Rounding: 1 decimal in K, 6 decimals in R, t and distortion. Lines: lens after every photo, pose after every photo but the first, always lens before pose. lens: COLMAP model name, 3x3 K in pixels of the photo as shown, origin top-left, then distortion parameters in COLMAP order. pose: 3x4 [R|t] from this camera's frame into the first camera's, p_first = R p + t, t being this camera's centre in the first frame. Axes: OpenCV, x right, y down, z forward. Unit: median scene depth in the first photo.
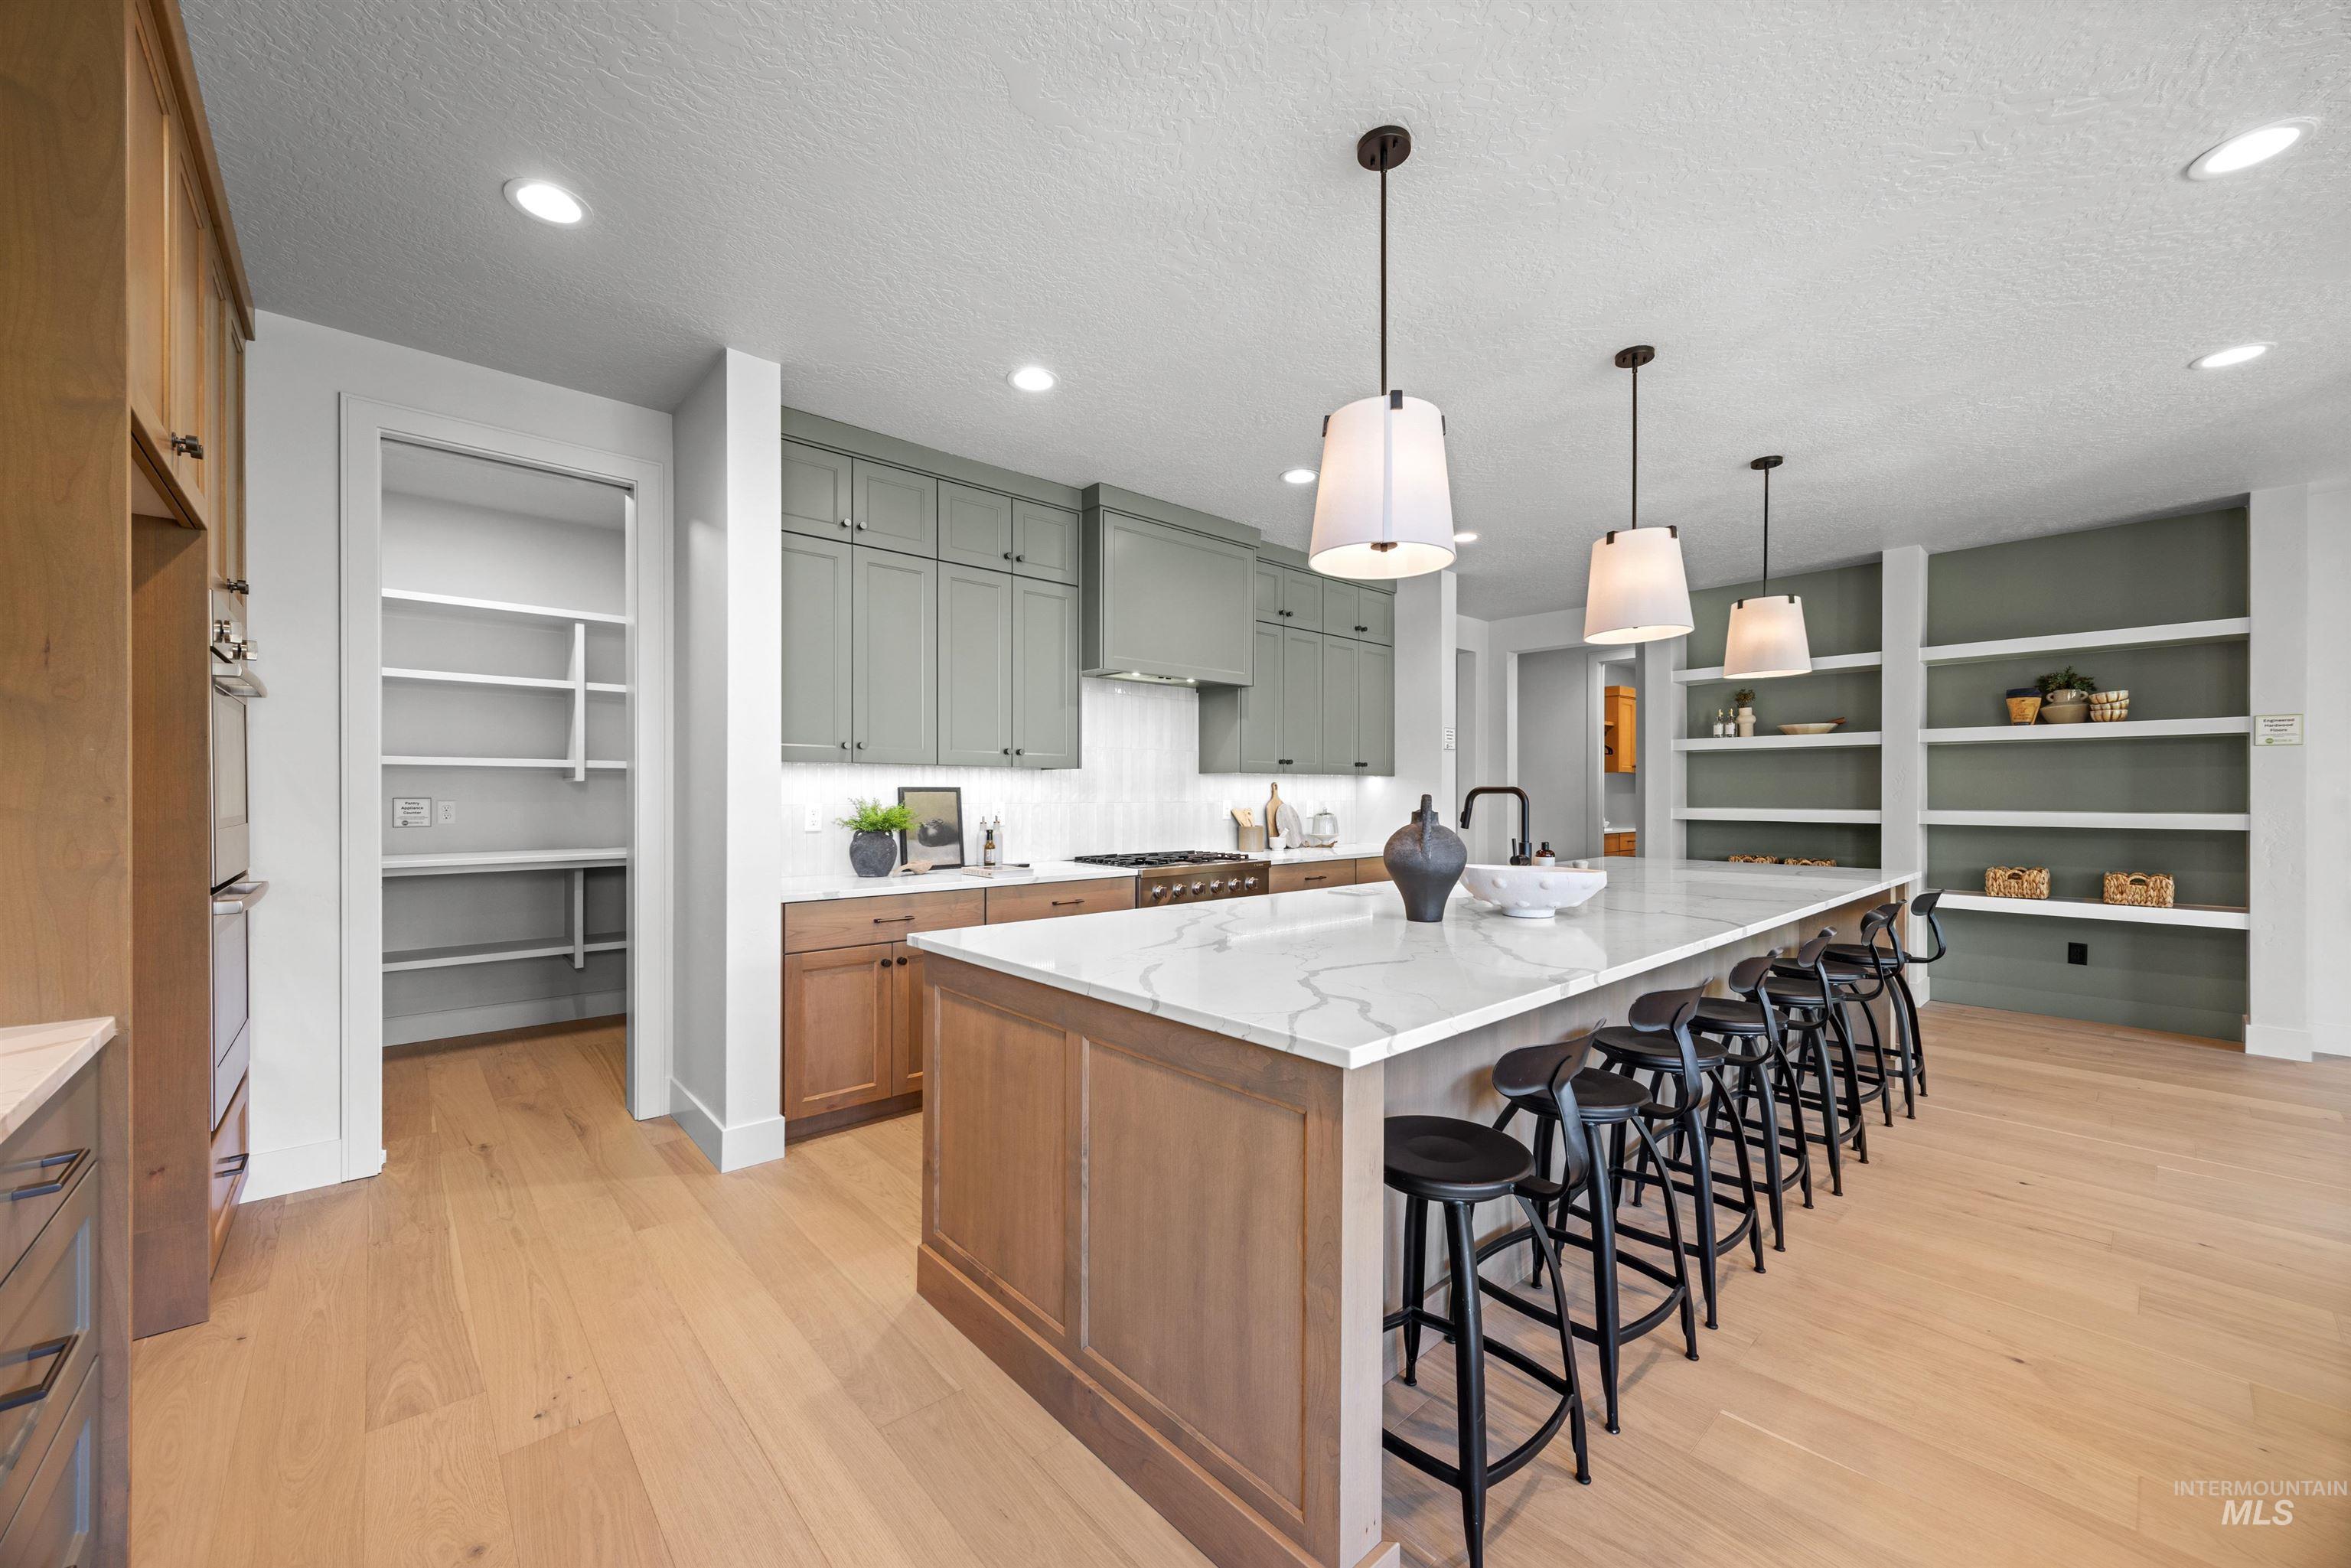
lens RADIAL K [[946.1, 0, 1175.5], [0, 946.1, 784.0], [0, 0, 1]] dist [0.000127, -0.000124]
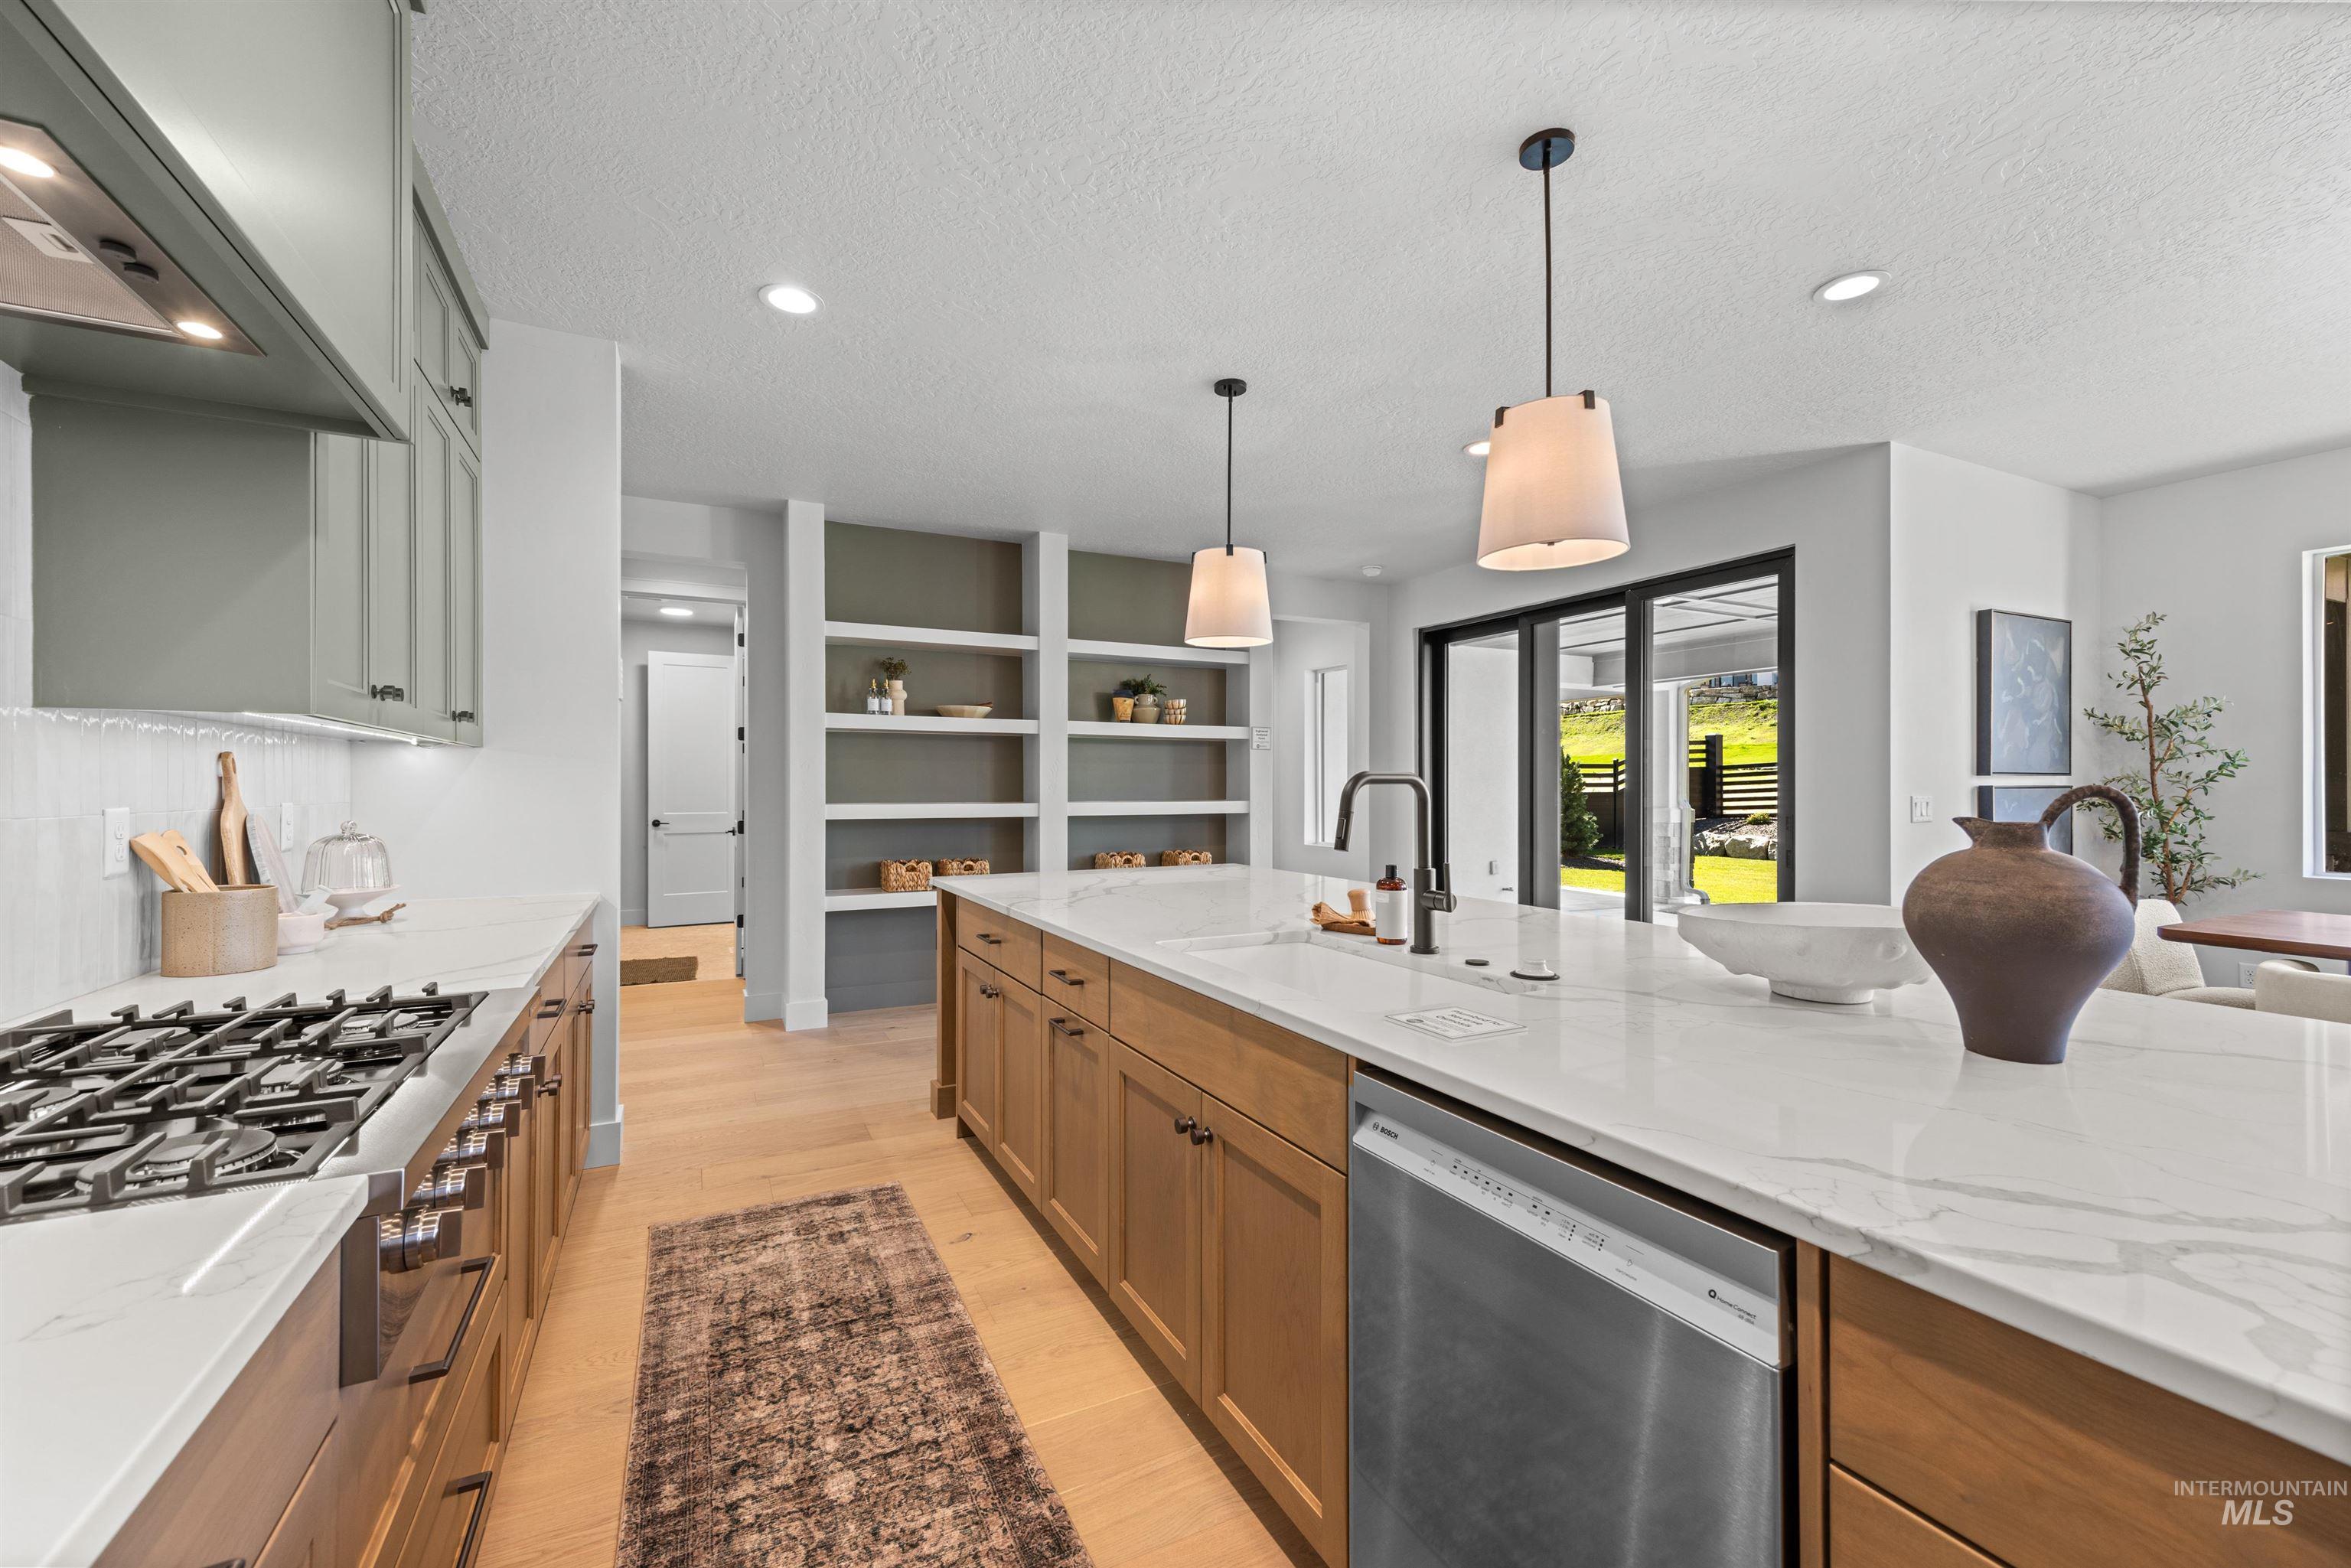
lens RADIAL K [[946.1, 0, 1175.5], [0, 946.1, 784.0], [0, 0, 1]] dist [0.000127, -0.000124]
pose [[0.237634, 0.001171, 0.971354, -0.149268], [-0.007239, 0.999974, 0.000565, 0.007427], [-0.971328, -0.007166, 0.237636, 0.643608]]
